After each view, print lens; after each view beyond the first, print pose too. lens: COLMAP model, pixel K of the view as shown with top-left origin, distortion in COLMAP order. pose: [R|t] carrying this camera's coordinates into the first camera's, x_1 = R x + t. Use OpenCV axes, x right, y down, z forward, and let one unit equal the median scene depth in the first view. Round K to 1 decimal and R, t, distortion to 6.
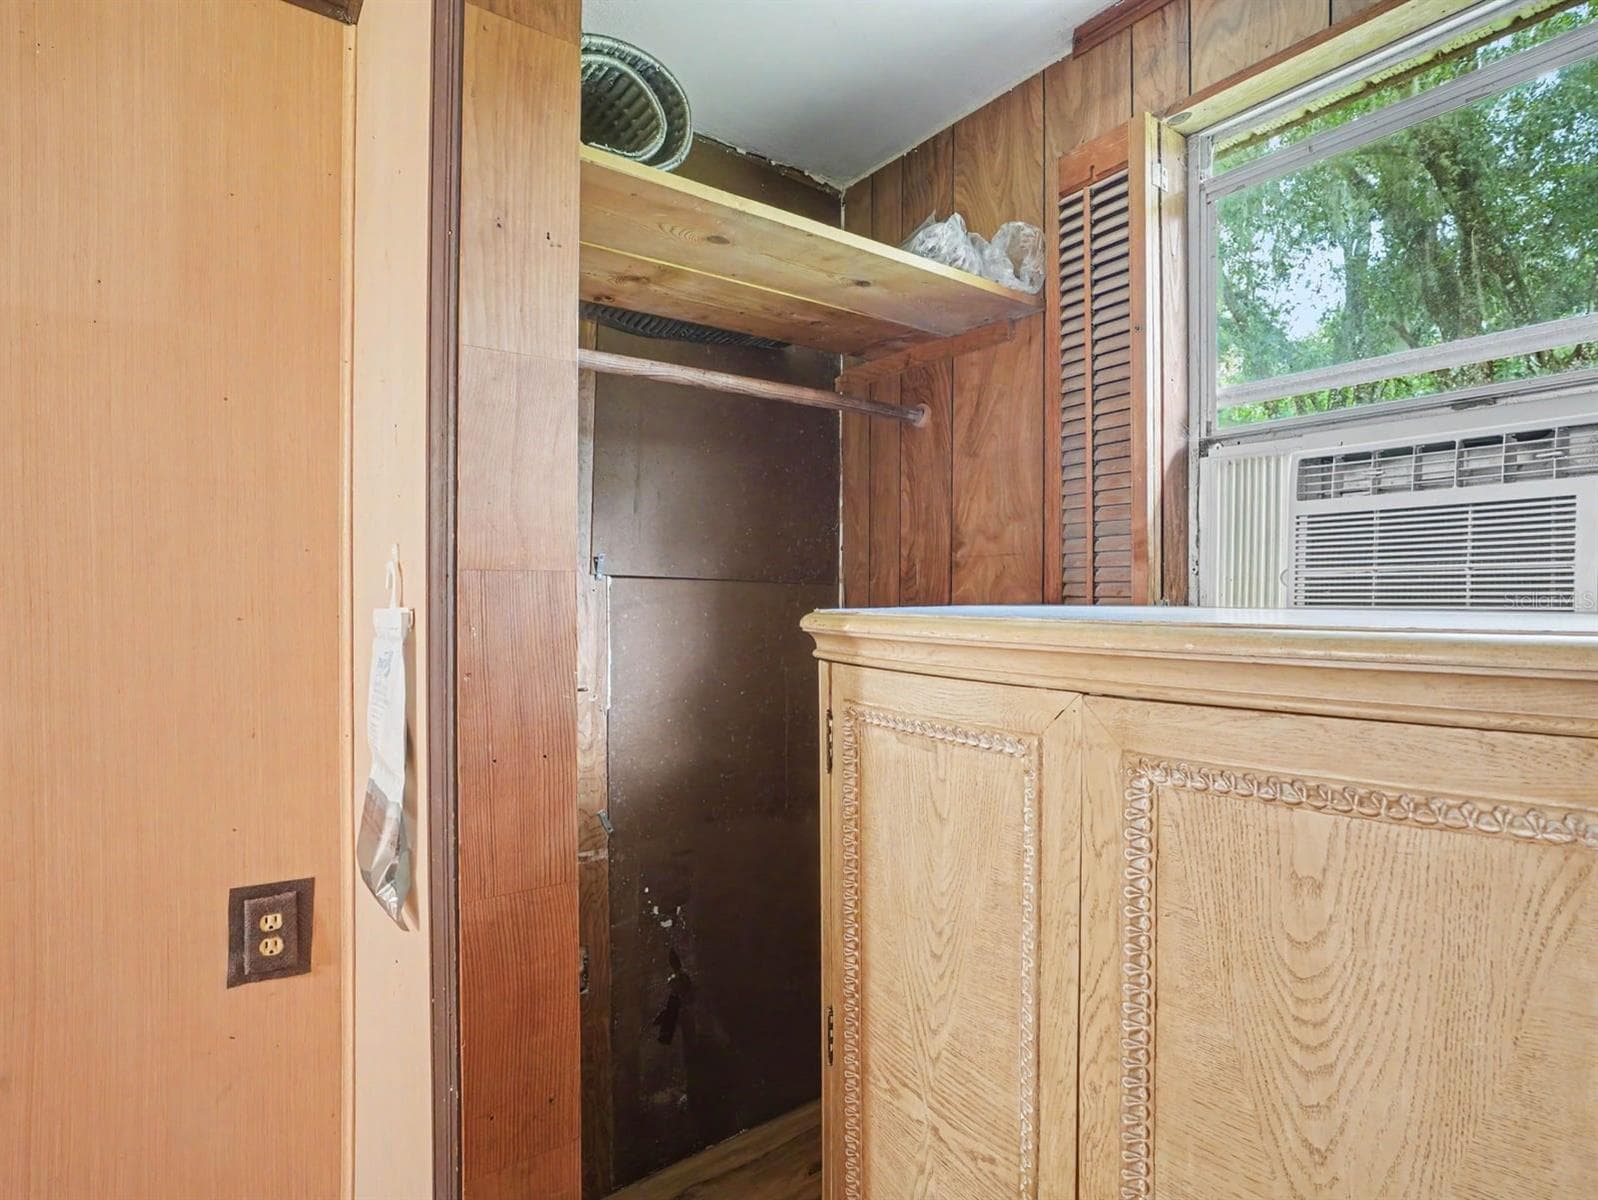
lens RADIAL K [[938.9, 0, 792.9], [0, 938.9, 590.7], [0, 0, 1]] dist [-0.000937, 0.001962]
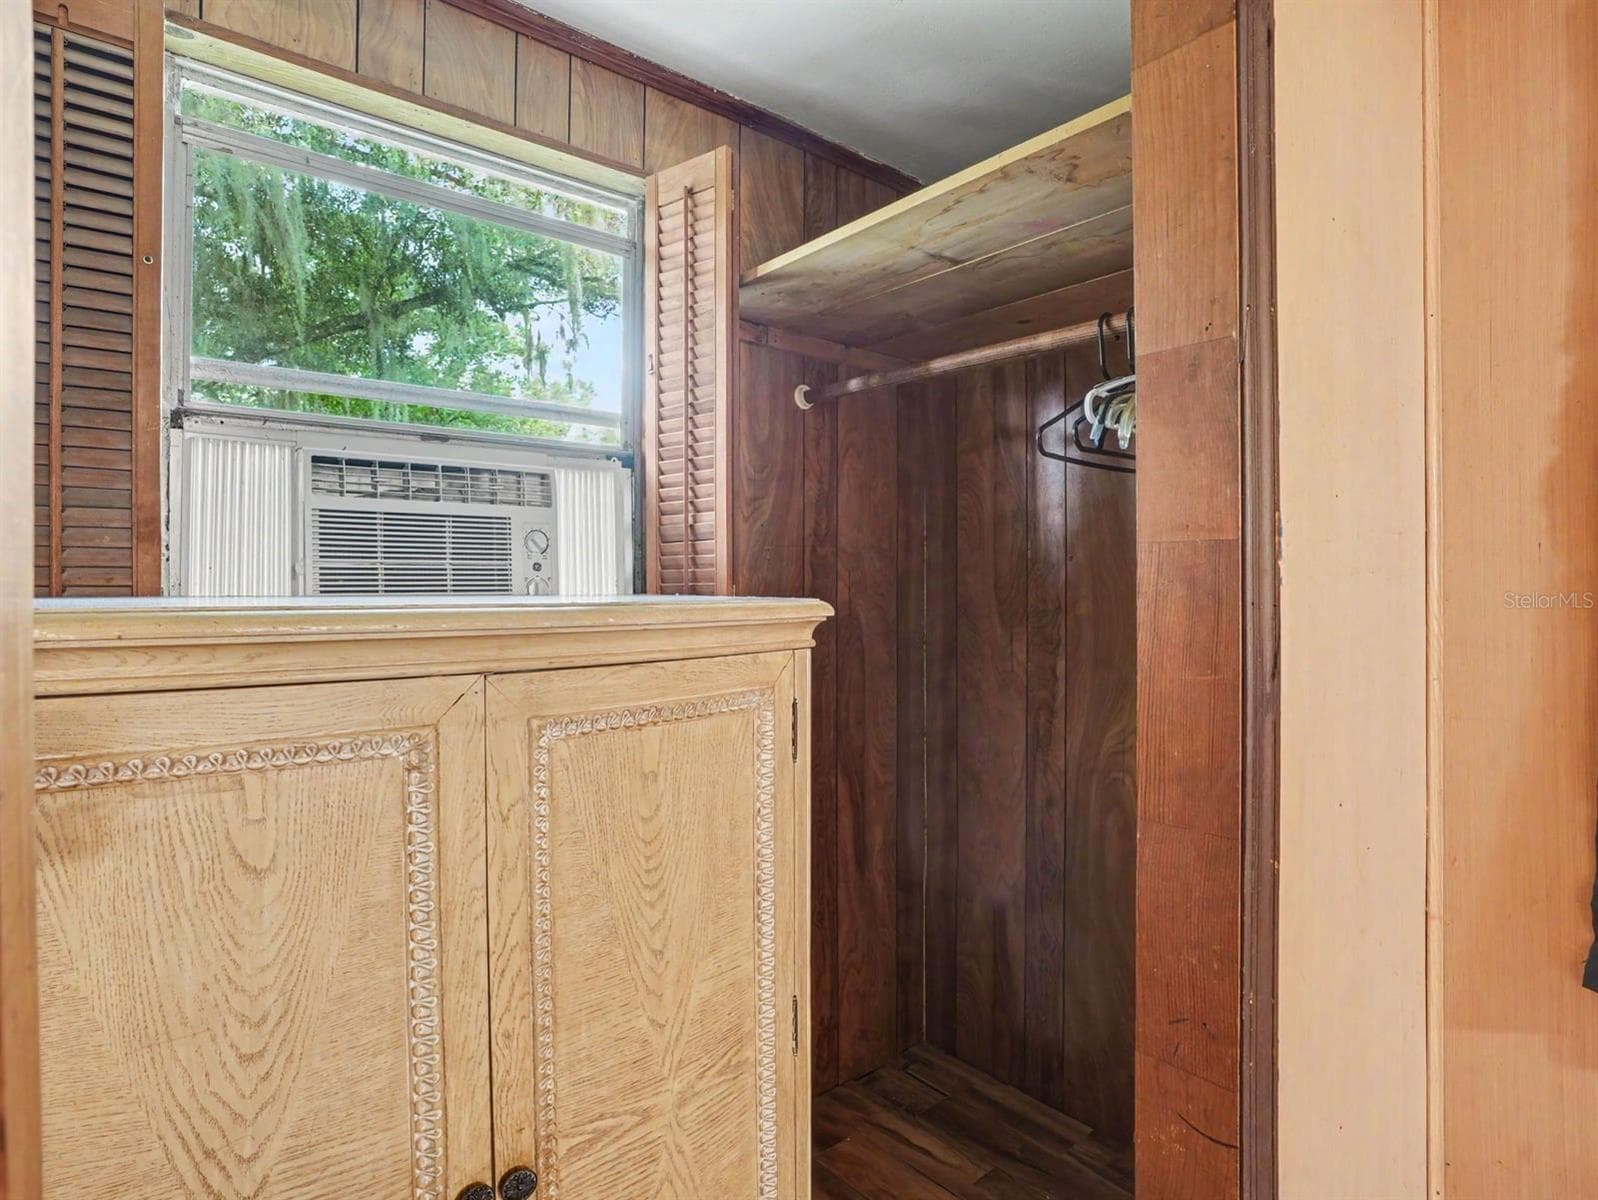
lens RADIAL K [[905.1, 0, 799.0], [0, 905.1, 600.0], [0, 0, 1]] dist [0.041156, 0.000666]
pose [[-0.088217, -0.013304, 0.996012, -0.696498], [-0.000909, 0.999911, 0.013276, 0.011460], [-0.996101, 0.000265, -0.088222, 0.695994]]
